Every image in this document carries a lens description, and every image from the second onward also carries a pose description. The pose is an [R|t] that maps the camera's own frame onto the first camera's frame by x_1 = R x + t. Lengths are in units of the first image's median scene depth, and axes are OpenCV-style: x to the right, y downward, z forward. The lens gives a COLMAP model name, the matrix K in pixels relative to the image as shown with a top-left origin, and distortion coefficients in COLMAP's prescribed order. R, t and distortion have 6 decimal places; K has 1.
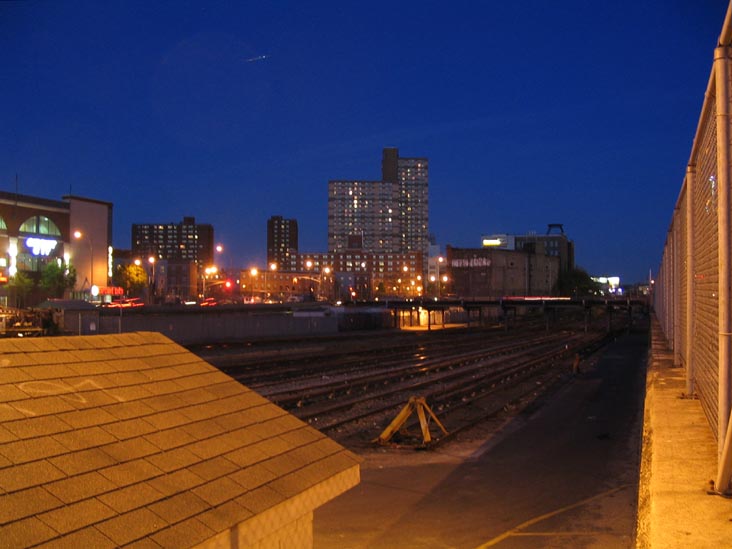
lens RADIAL K [[825.7, 0, 399.4], [0, 825.7, 263.8], [0, 0, 1]] dist [-0.118299, 0.000000]
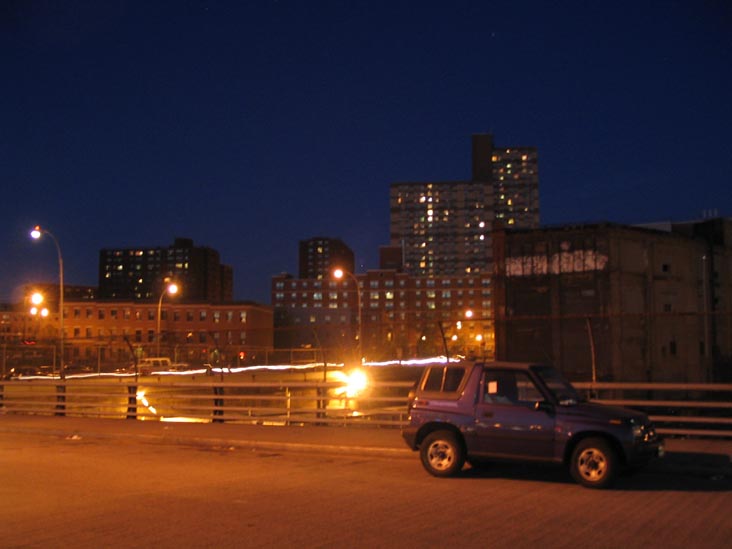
lens RADIAL K [[825.7, 0, 373.6], [0, 825.7, 273.9], [0, 0, 1]] dist [-0.118299, 0.000000]
pose [[0.976794, -0.023750, -0.212860, 0.045809], [0.012421, 0.998442, -0.054402, 0.012129], [0.213820, 0.050496, 0.975567, 0.327647]]
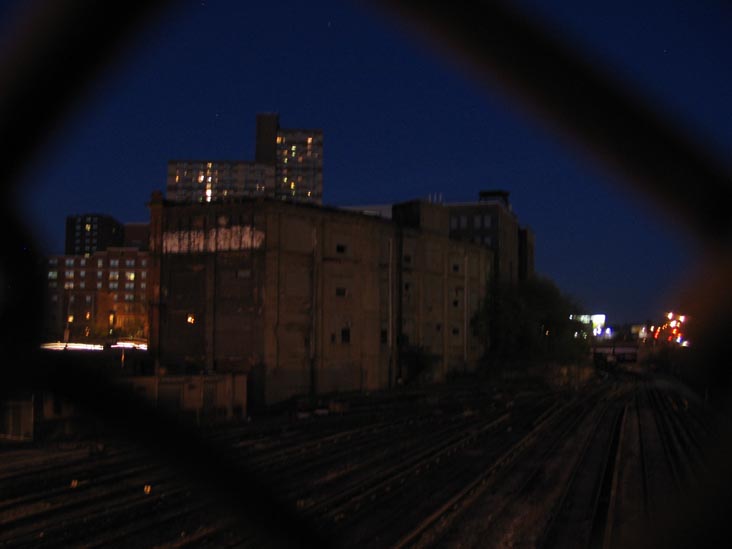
lens RADIAL K [[825.7, 0, 366.9], [0, 825.7, 281.5], [0, 0, 1]] dist [-0.118299, 0.000000]
pose [[0.999865, 0.006889, -0.014911, 0.083860], [-0.007306, 0.999578, -0.028117, 0.013358], [0.014711, 0.028222, 0.999493, 0.351289]]
